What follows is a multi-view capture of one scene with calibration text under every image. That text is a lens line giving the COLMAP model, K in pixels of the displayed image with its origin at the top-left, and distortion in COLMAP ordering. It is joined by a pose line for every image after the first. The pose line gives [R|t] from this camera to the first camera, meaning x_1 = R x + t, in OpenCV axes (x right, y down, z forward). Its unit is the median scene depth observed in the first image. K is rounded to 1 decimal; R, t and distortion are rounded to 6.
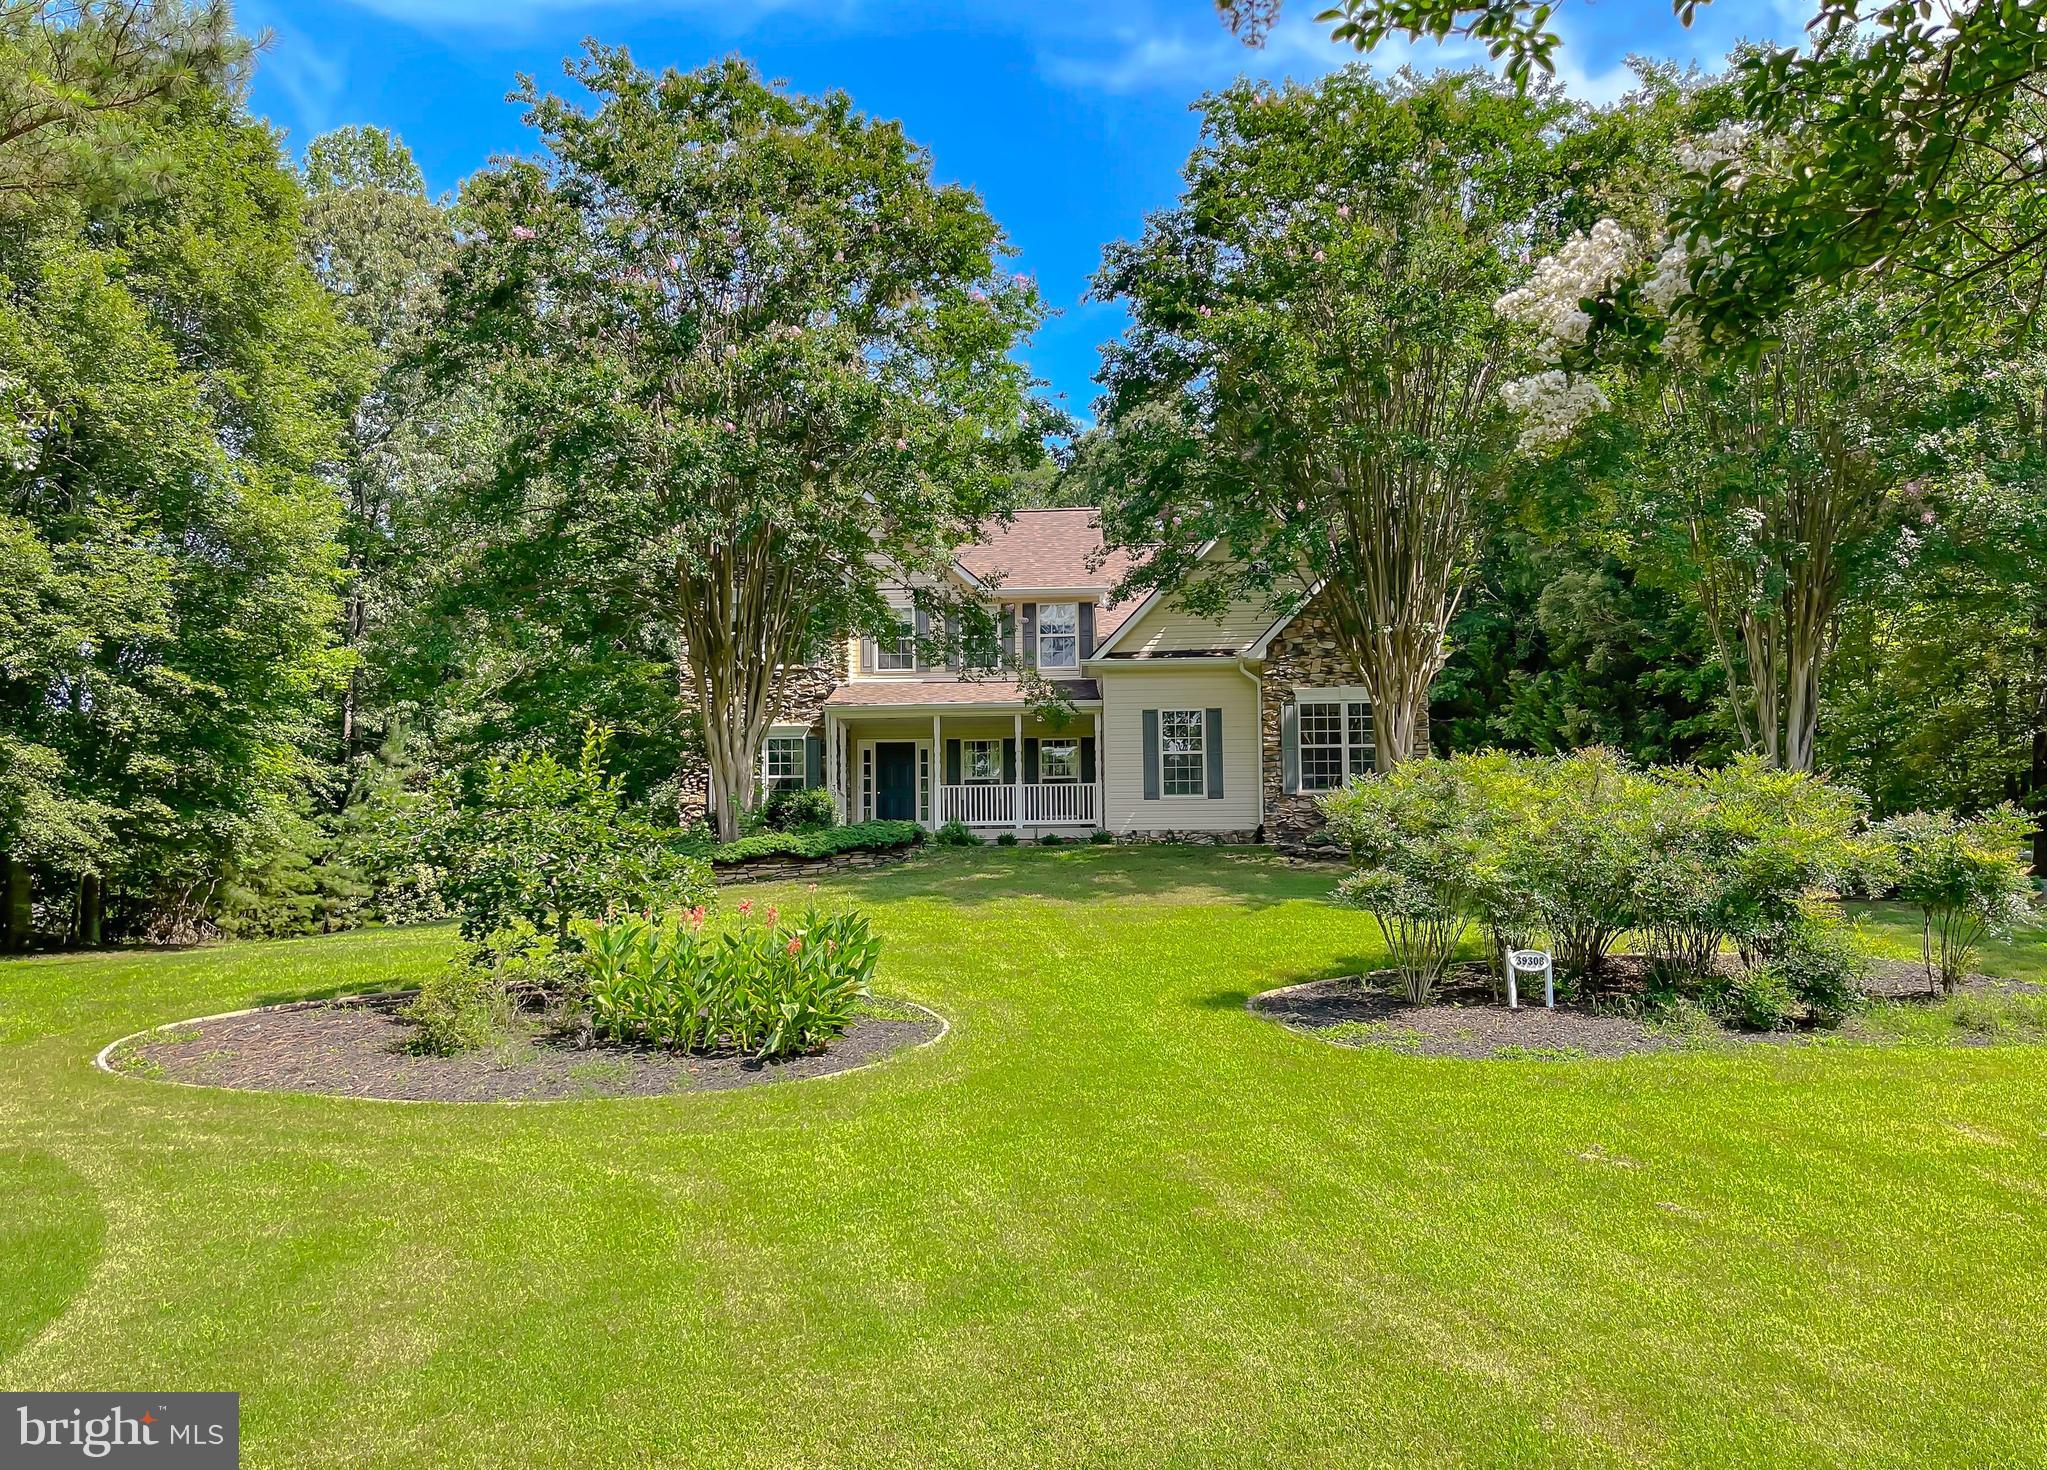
lens RADIAL K [[1698.2, 0, 990.1], [0, 1698.2, 842.5], [0, 0, 1]] dist [0.028448, -0.008006]
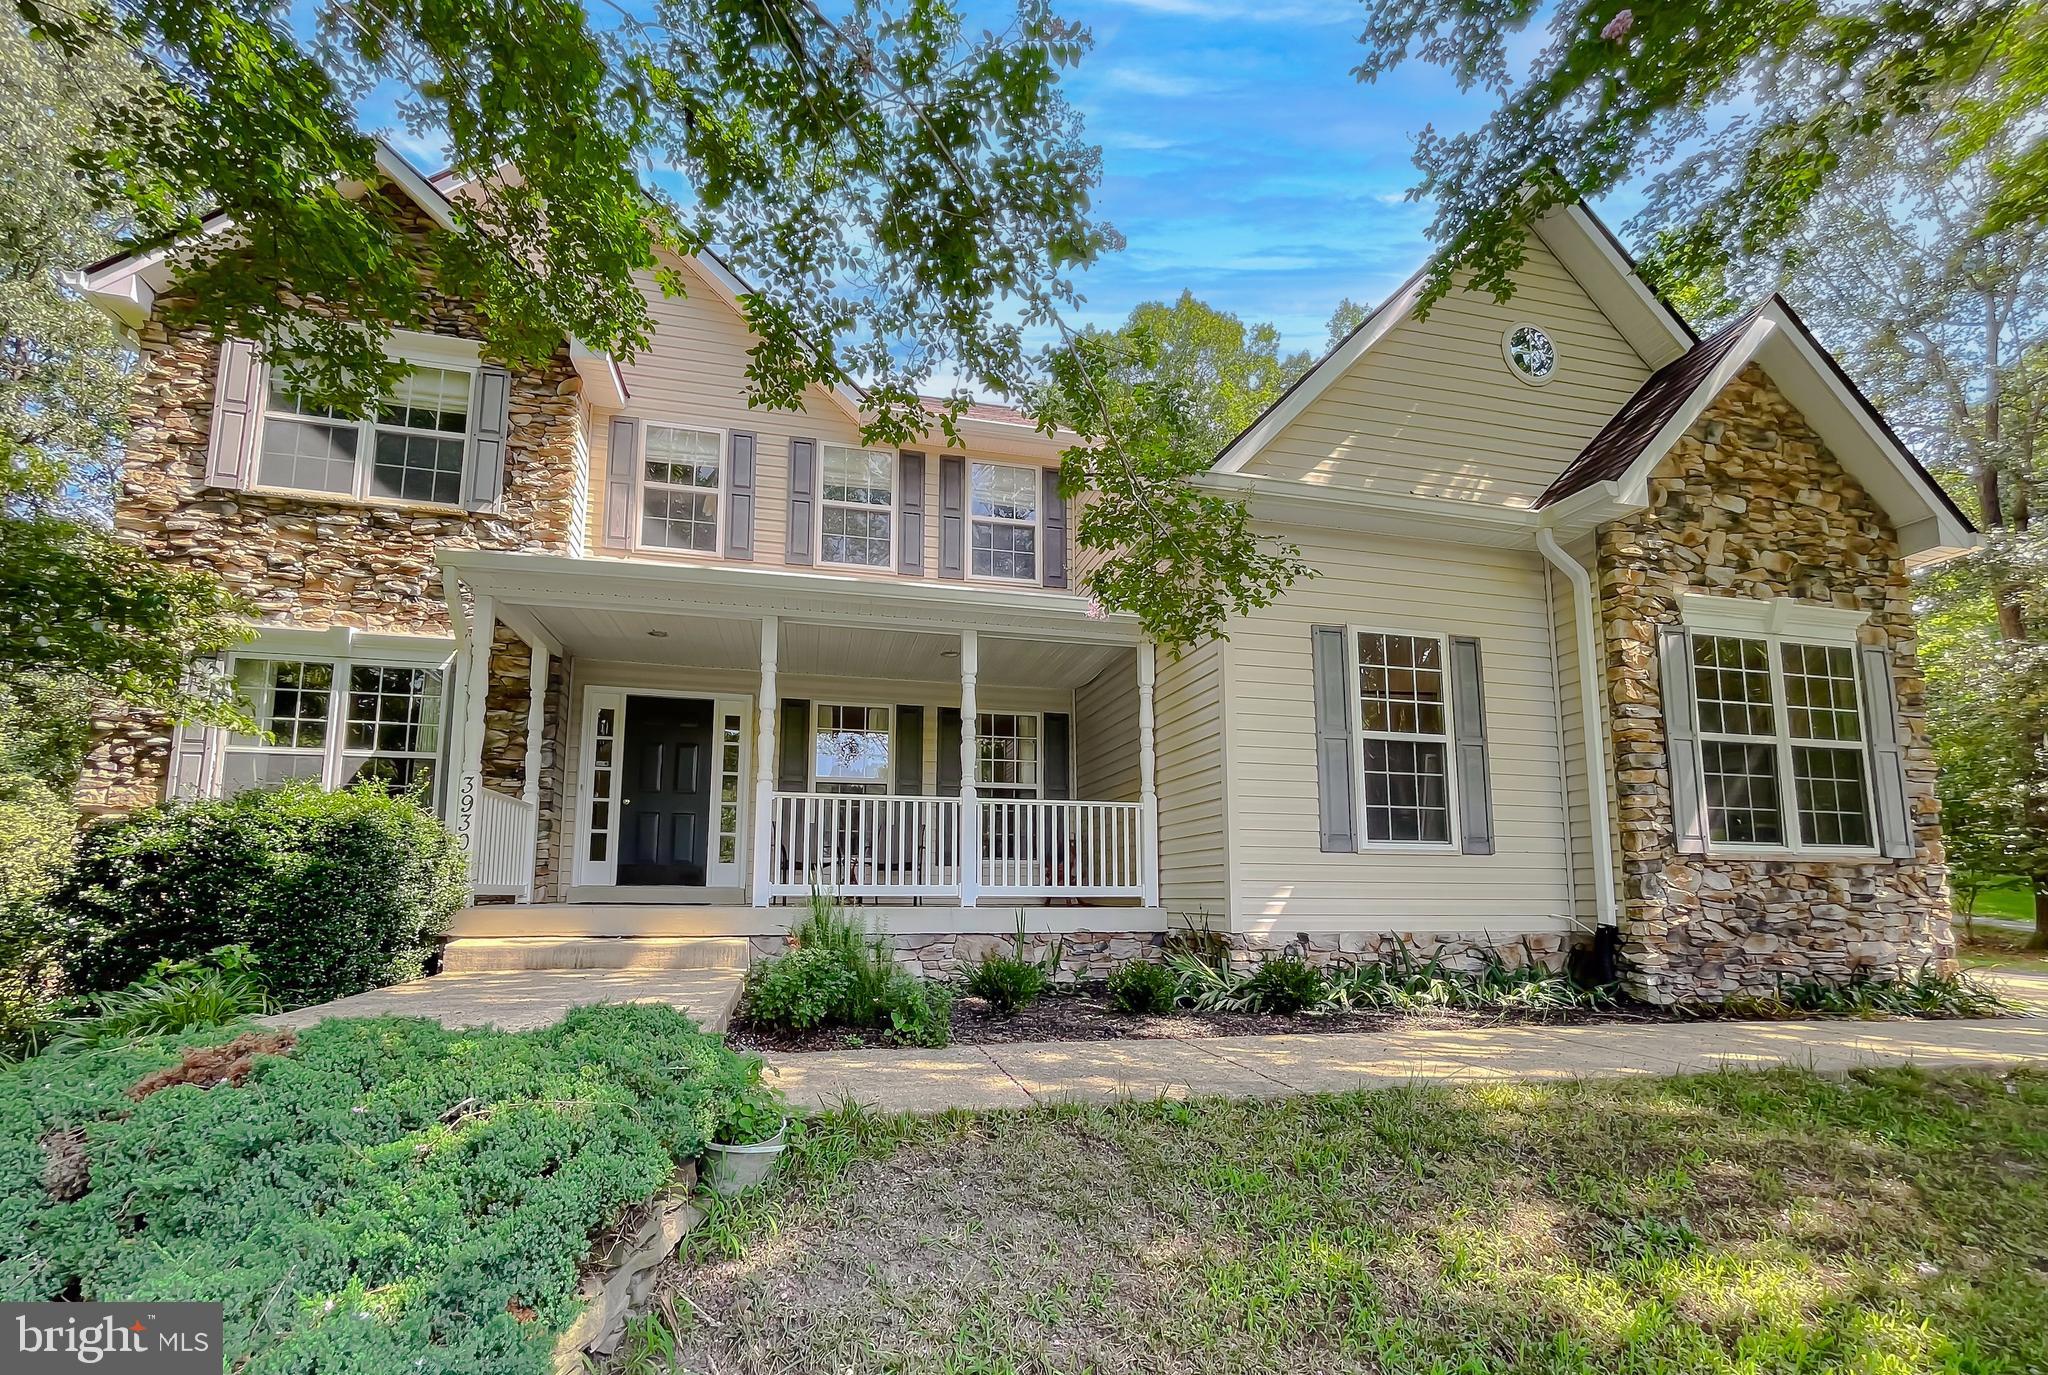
lens RADIAL K [[889.2, 0, 998.2], [0, 889.2, 781.7], [0, 0, 1]] dist [-0.001869, -0.000120]
pose [[0.966178, 0.046951, 0.253565, -0.032390], [-0.034505, 0.997982, -0.053310, -0.027925], [-0.255556, 0.042757, 0.965848, 0.822121]]
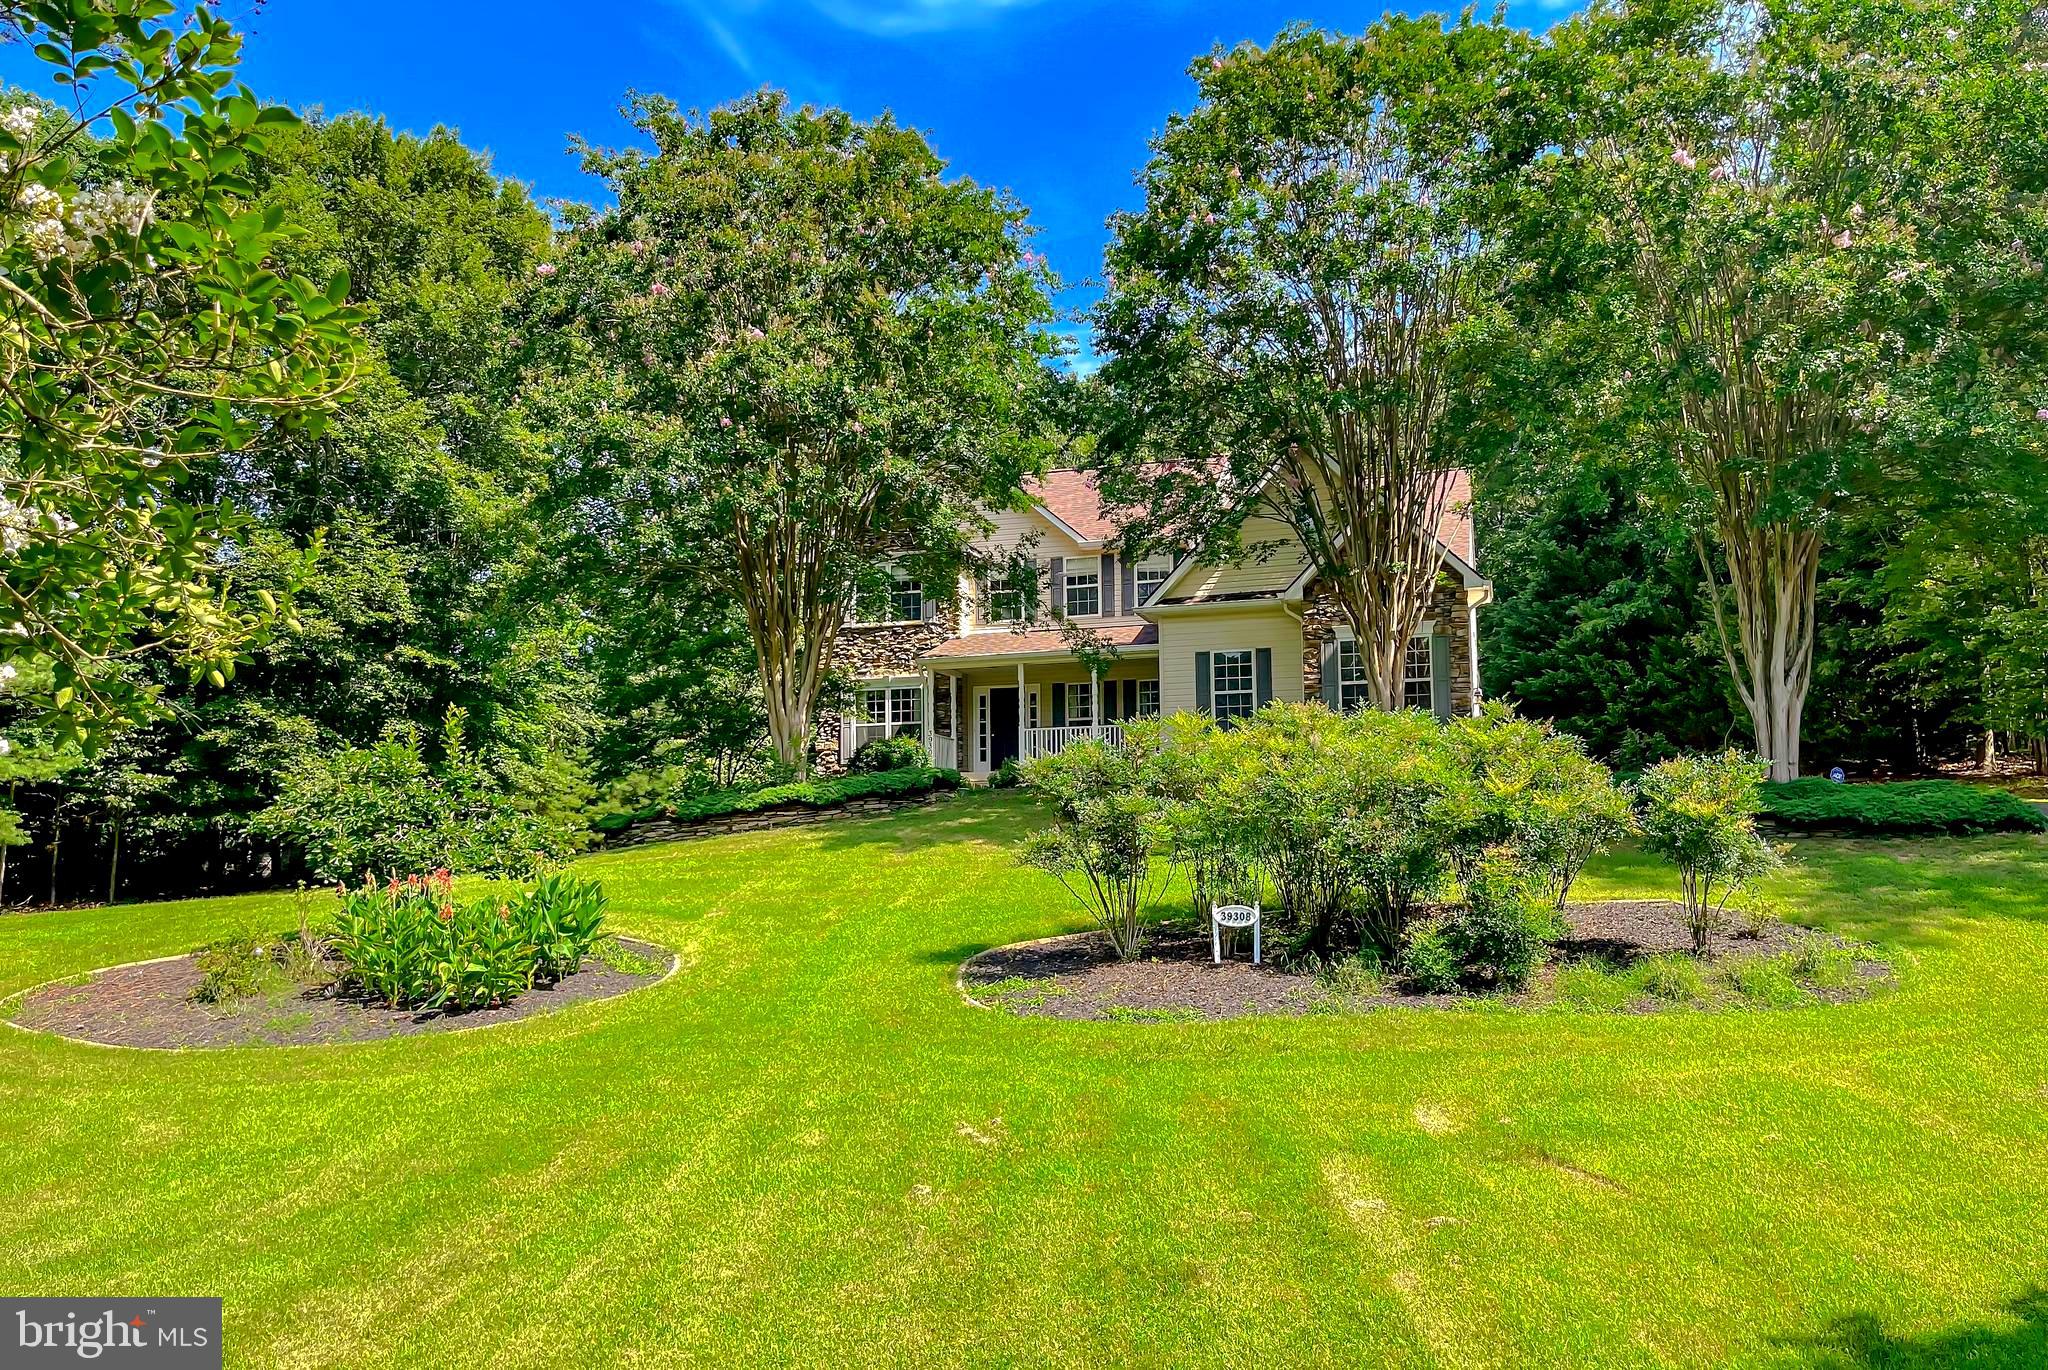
lens RADIAL K [[1596.6, 0, 1029.8], [0, 1596.6, 720.5], [0, 0, 1]] dist [0.042736, 0.001698]
pose [[0.966496, -0.028103, -0.255139, 0.241221], [0.022248, 0.999419, -0.025808, -0.013408], [0.255716, 0.019267, 0.966560, 0.028626]]
